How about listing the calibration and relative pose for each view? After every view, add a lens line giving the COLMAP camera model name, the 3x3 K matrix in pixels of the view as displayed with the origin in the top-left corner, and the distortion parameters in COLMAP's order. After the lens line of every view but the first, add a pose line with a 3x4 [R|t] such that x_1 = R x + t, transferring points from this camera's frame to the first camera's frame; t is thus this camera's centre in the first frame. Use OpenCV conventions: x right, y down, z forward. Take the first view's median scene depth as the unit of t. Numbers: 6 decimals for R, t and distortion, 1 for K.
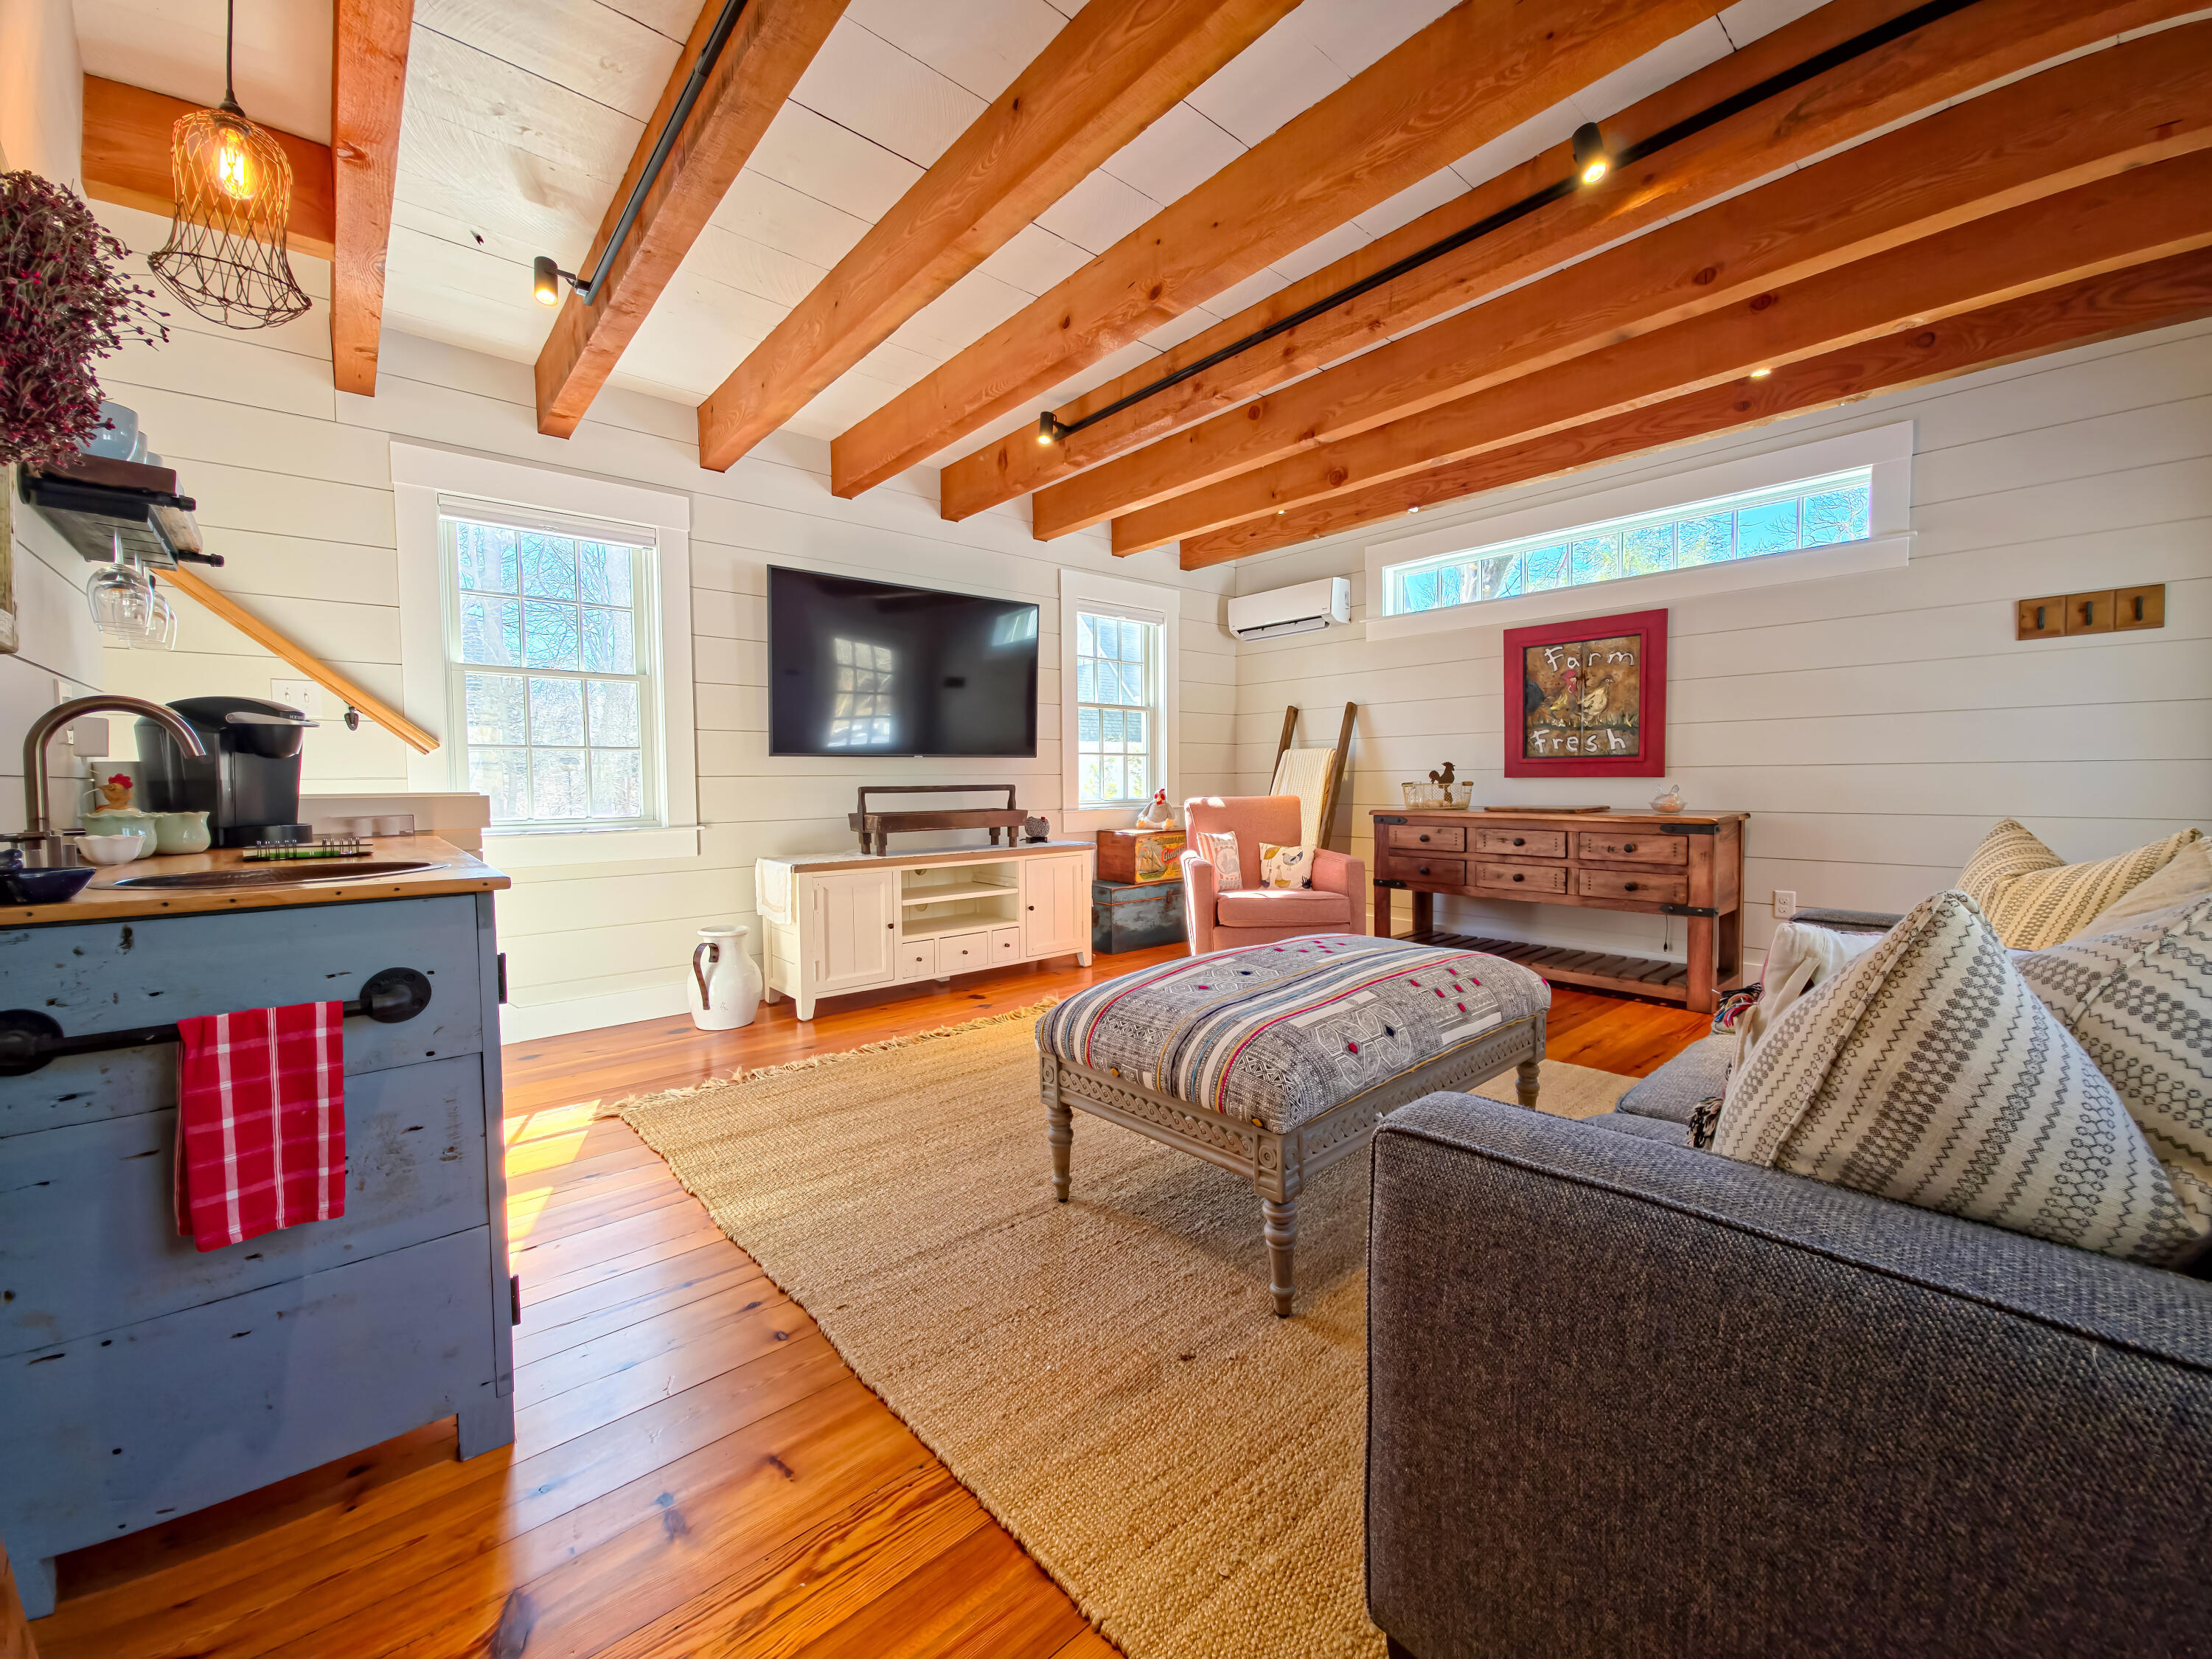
lens RADIAL K [[883.9, 0, 1116.5], [0, 883.9, 816.3], [0, 0, 1]] dist [0.006598, -0.004389]
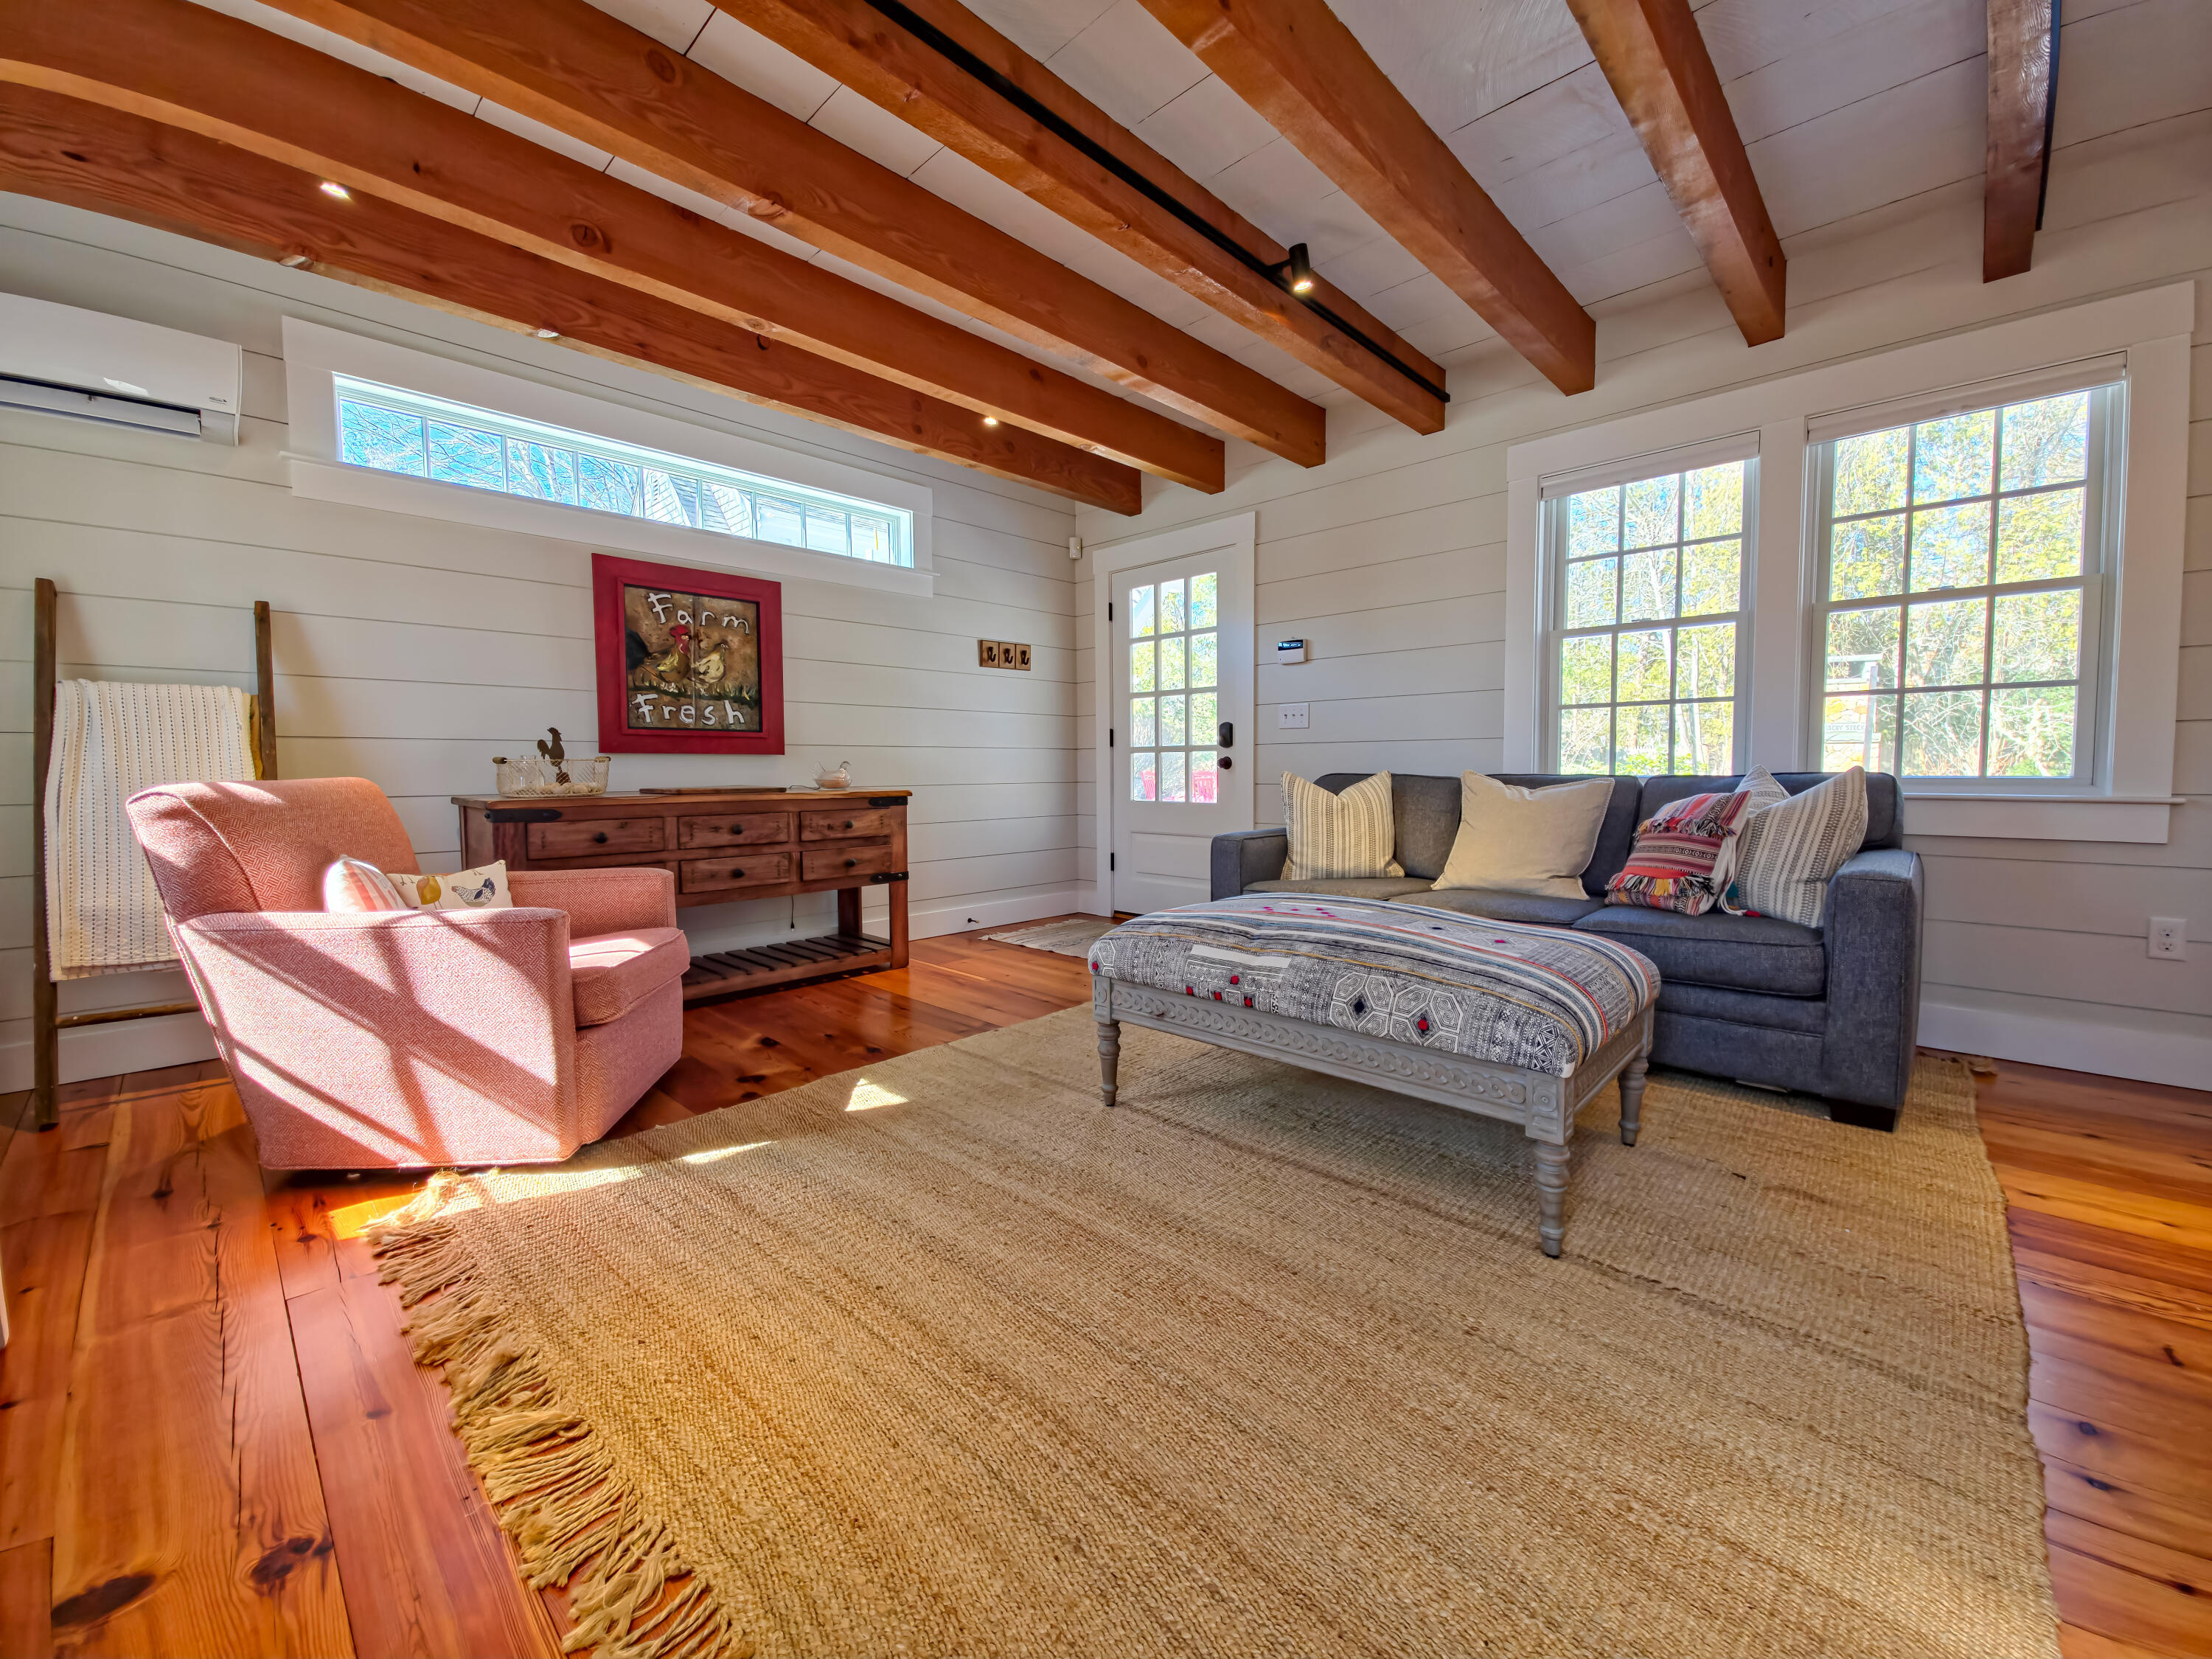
lens RADIAL K [[883.9, 0, 1115.9], [0, 883.9, 819.8], [0, 0, 1]] dist [0.006598, -0.004389]
pose [[-0.082021, -0.046830, 0.995530, -0.350944], [0.048736, 0.997512, 0.050938, -0.004040], [-0.995438, 0.052696, -0.079535, 0.641962]]
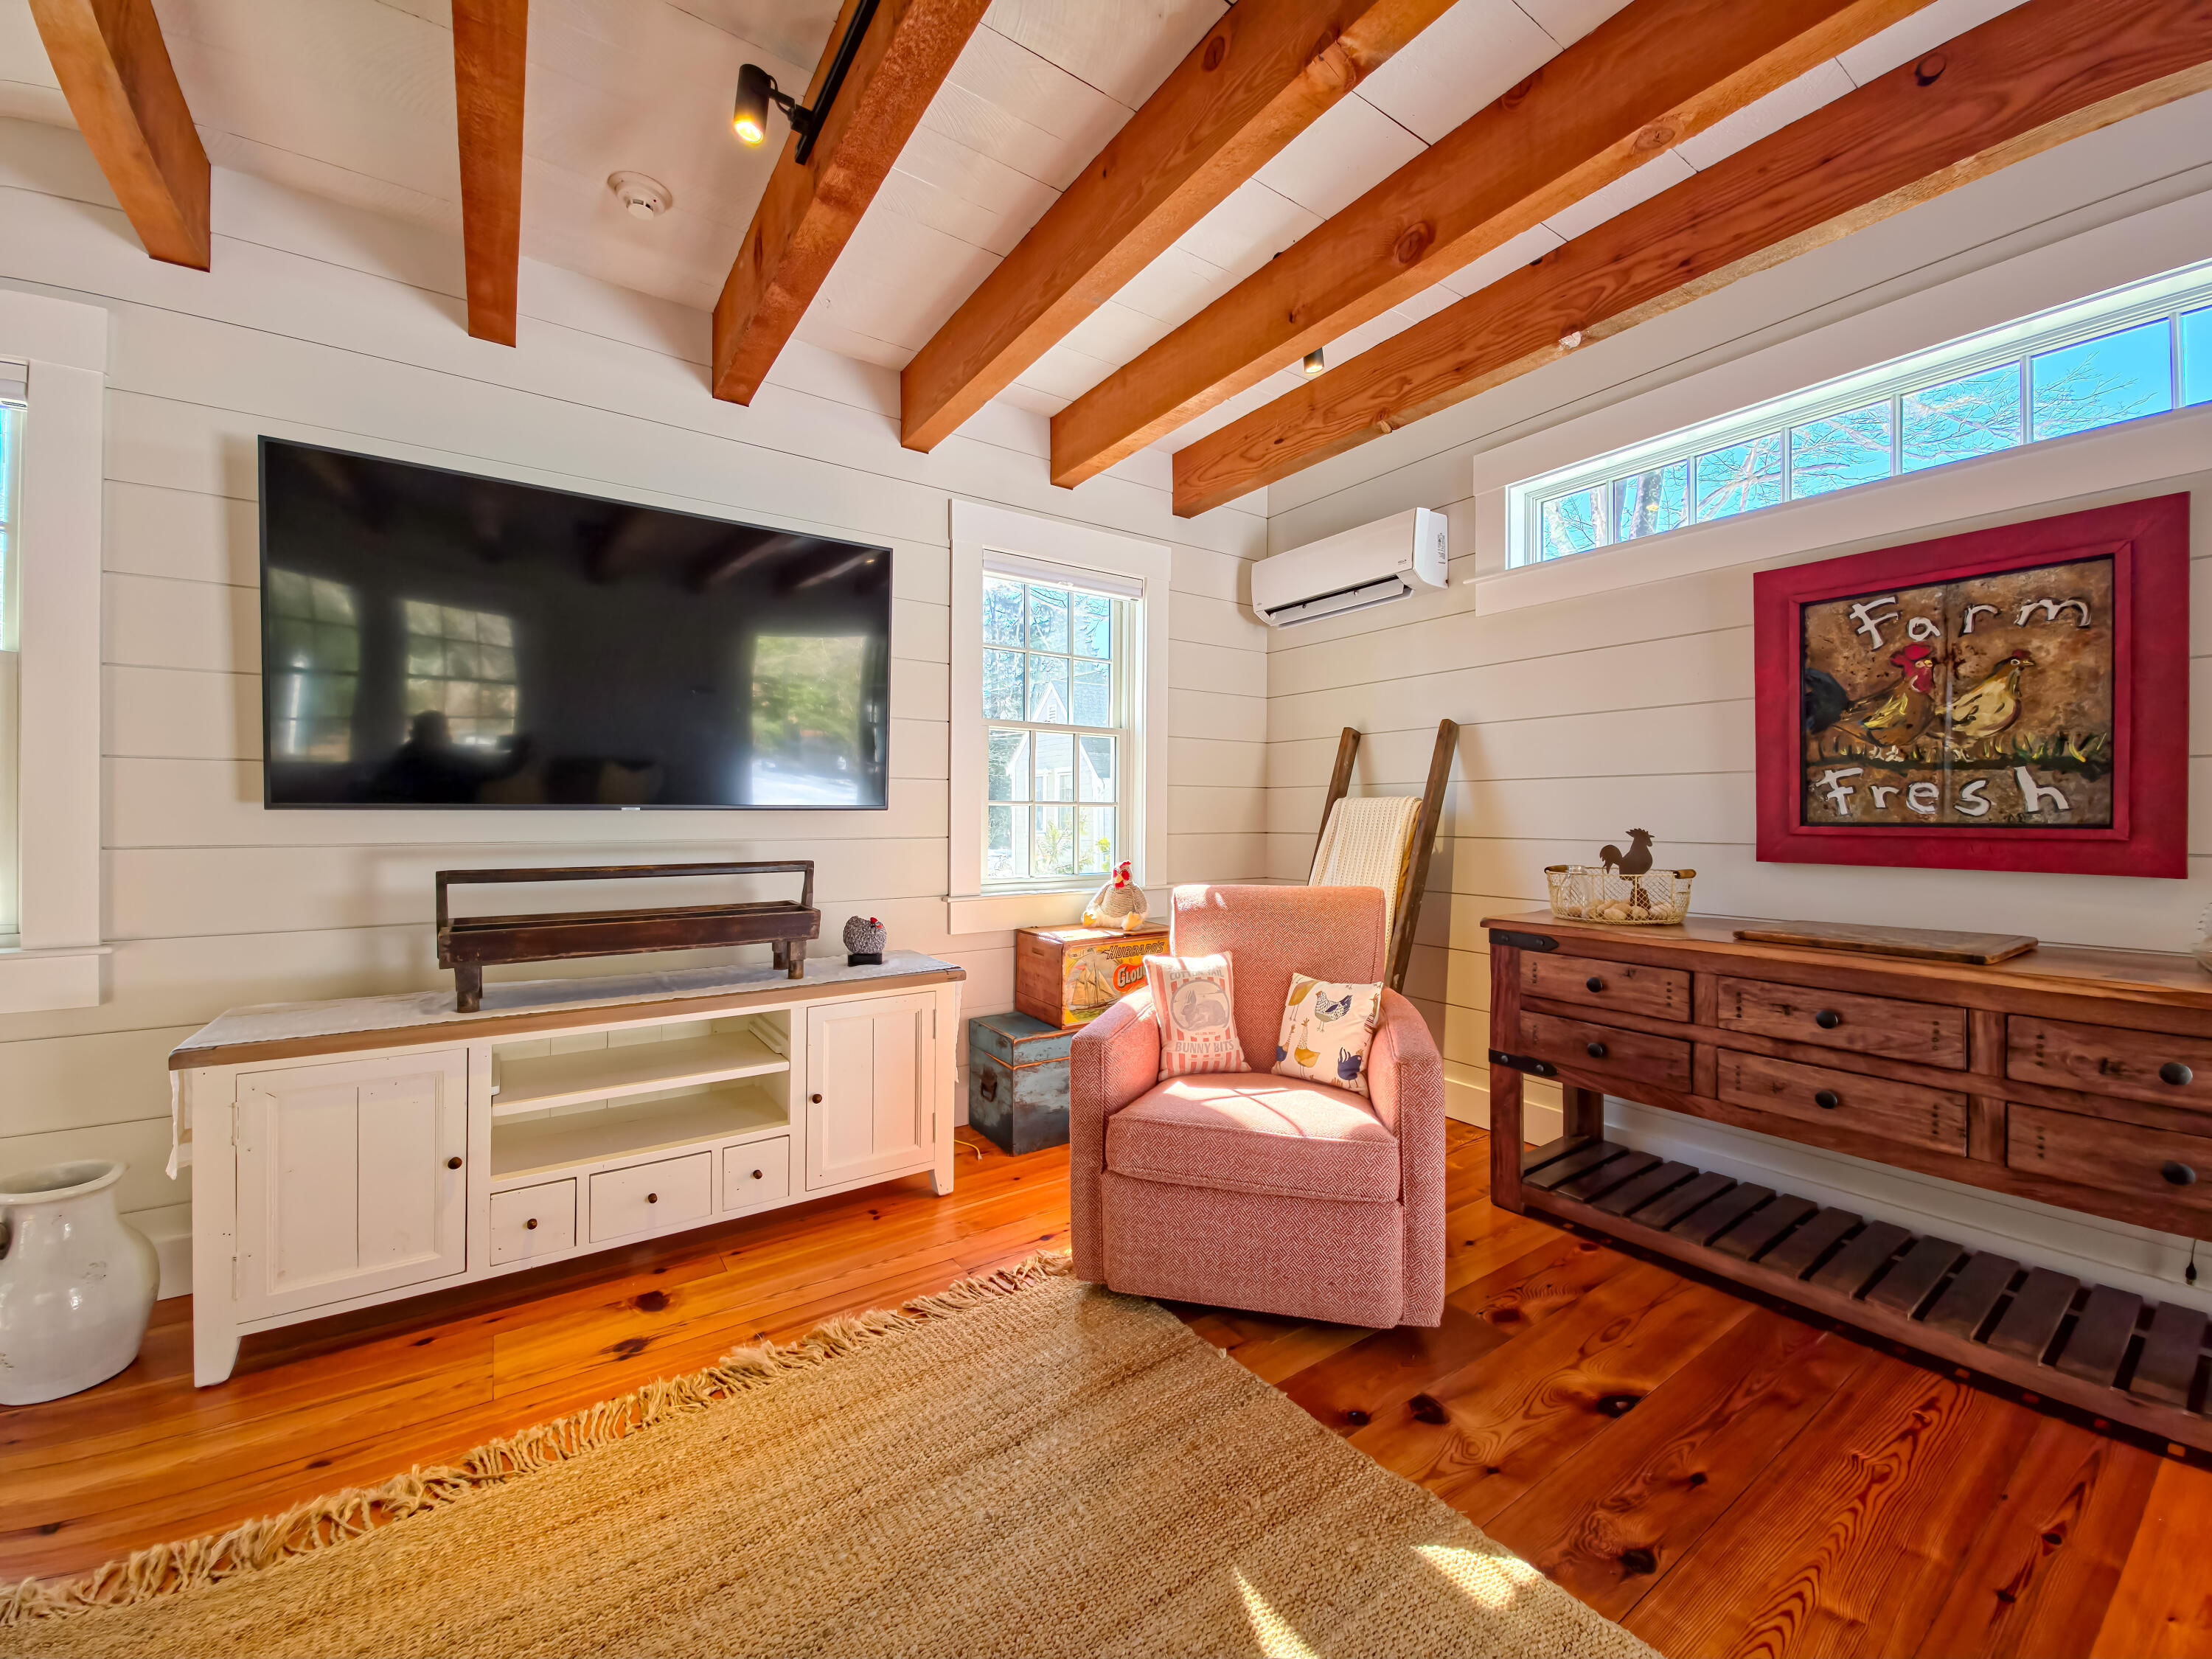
lens RADIAL K [[883.9, 0, 1119.9], [0, 883.9, 819.4], [0, 0, 1]] dist [0.006598, -0.004389]
pose [[0.993860, 0.012488, -0.109934, 0.132807], [-0.016754, 0.999139, -0.037966, -0.043126], [0.109365, 0.039575, 0.993214, 0.461941]]
